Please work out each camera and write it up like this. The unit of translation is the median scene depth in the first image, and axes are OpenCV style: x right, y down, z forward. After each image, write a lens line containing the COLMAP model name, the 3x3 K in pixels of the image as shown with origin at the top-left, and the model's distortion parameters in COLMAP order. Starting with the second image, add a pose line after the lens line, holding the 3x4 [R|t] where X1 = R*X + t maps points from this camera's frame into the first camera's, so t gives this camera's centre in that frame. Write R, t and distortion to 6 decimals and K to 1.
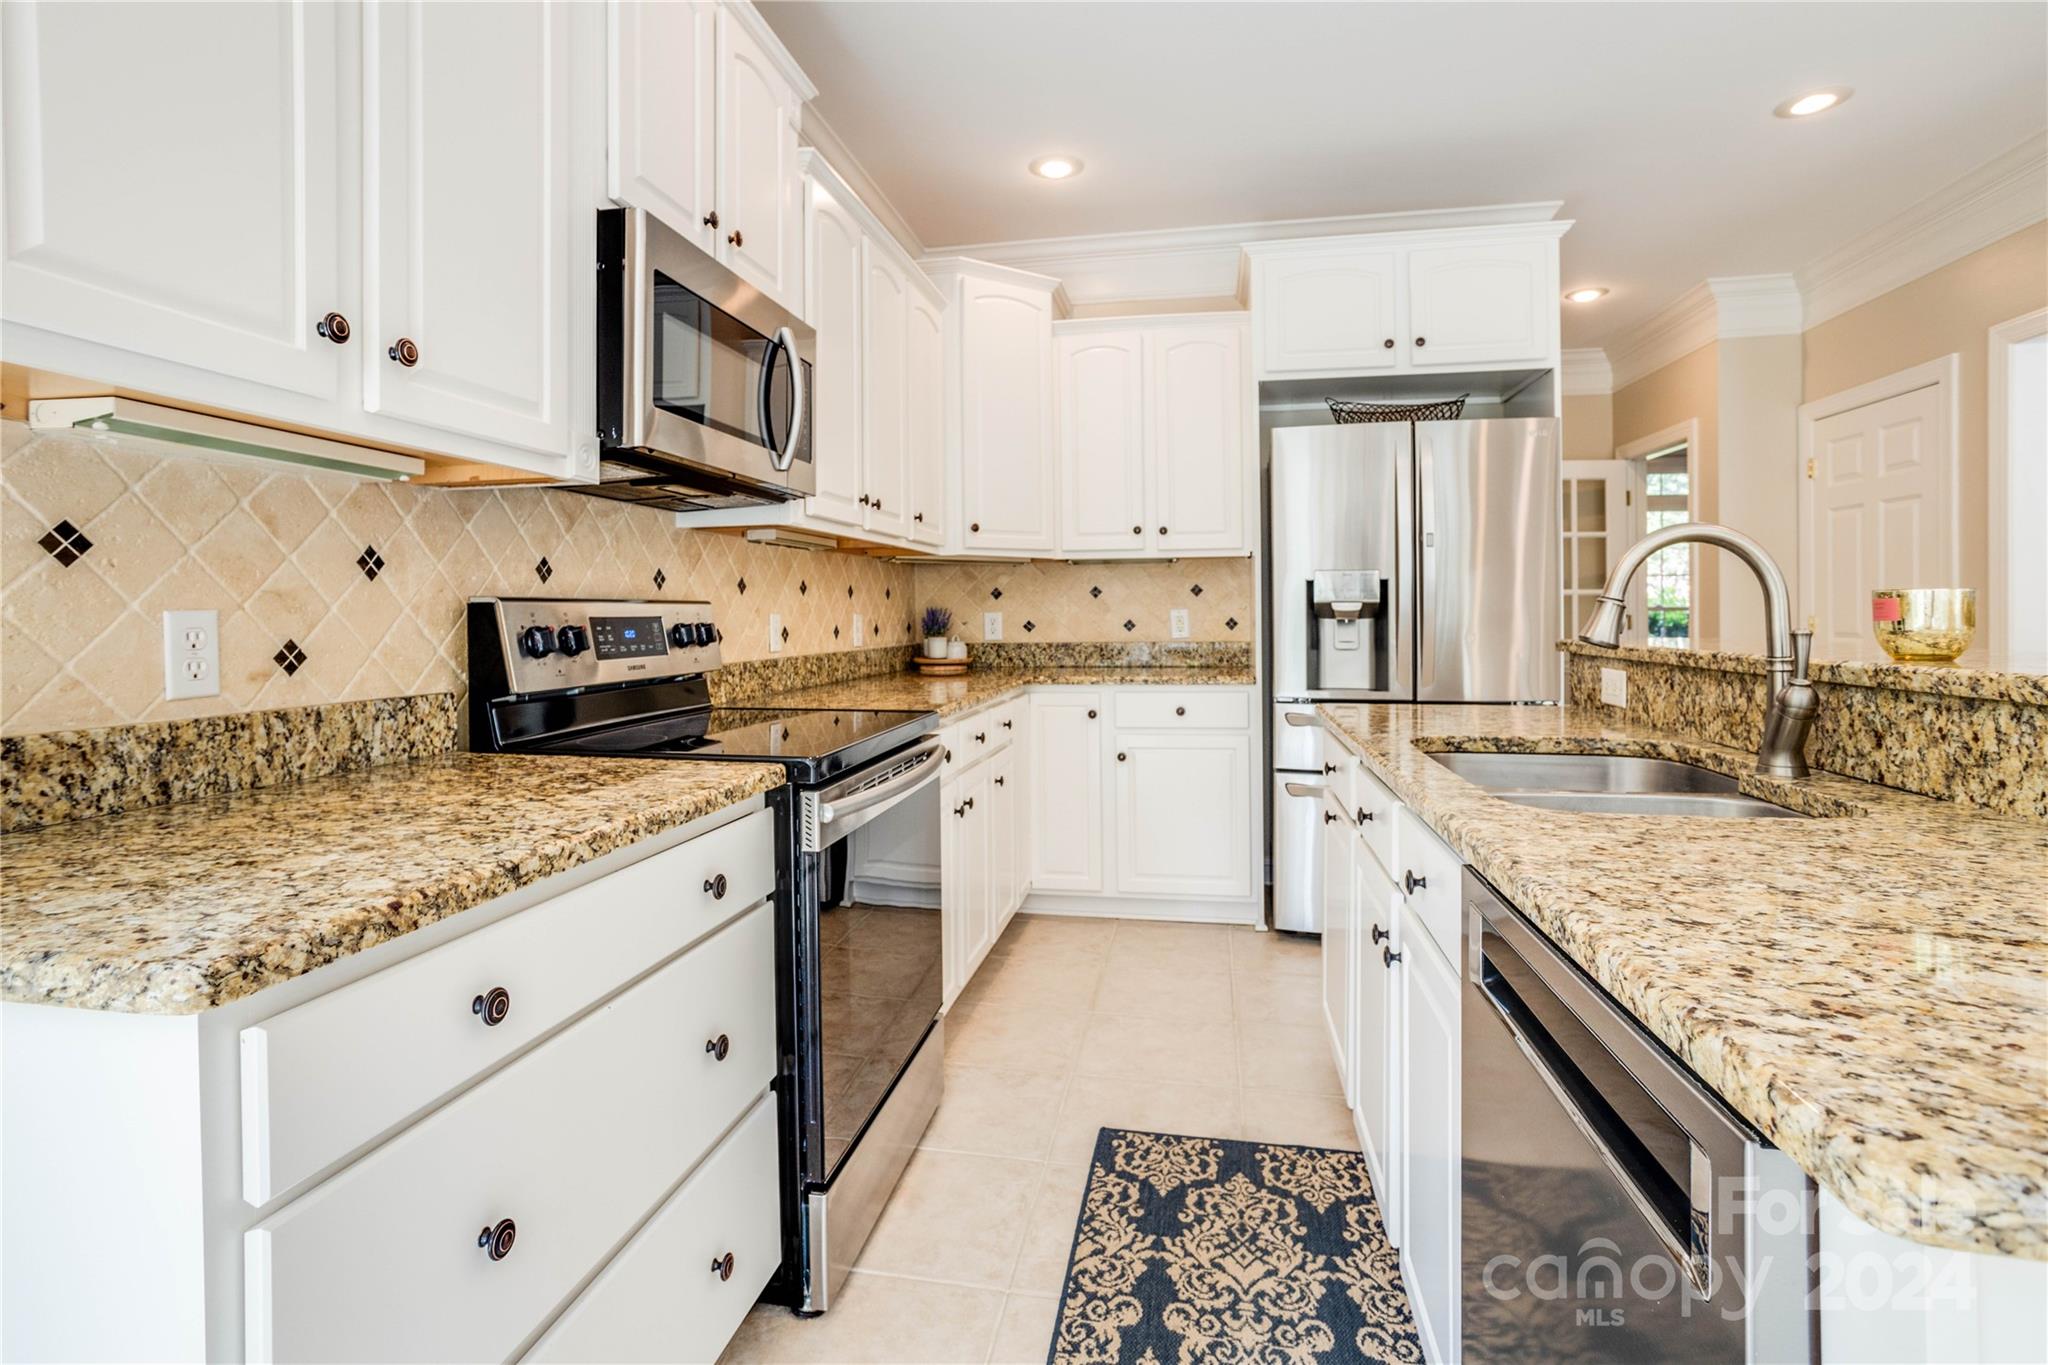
lens RADIAL K [[984.8, 0, 985.0], [0, 984.8, 626.5], [0, 0, 1]] dist [-0.003712, 0.001496]
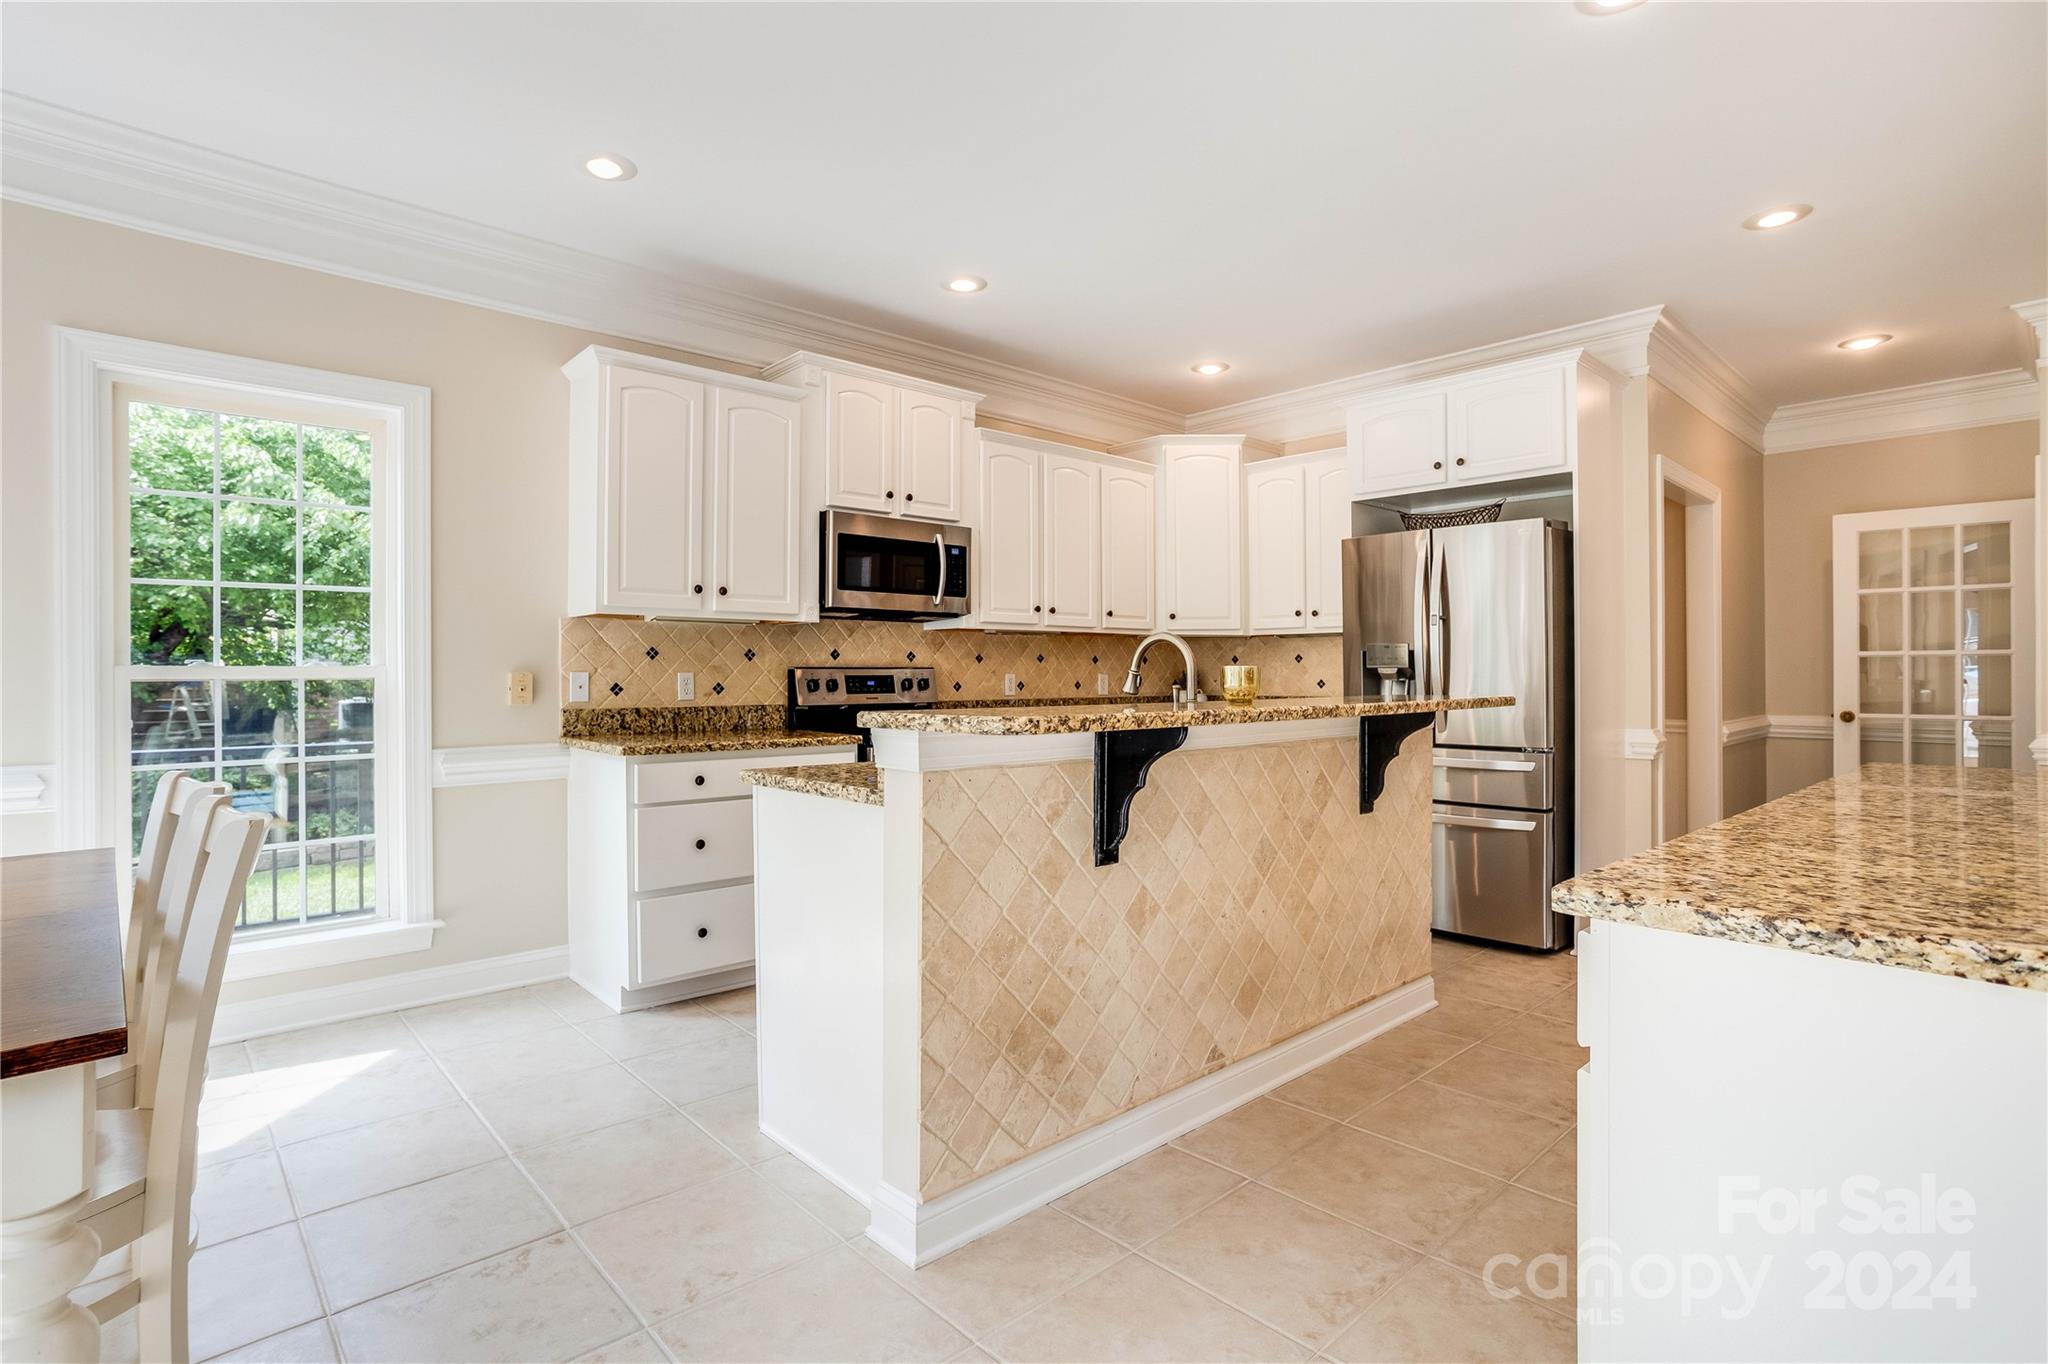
lens RADIAL K [[984.8, 0, 1015.7], [0, 984.8, 673.6], [0, 0, 1]] dist [-0.003712, 0.001496]
pose [[0.812790, 0.006992, -0.582515, 1.228938], [-0.012654, 0.999904, -0.005654, -0.005529], [0.582420, 0.011966, 0.812800, -0.620617]]
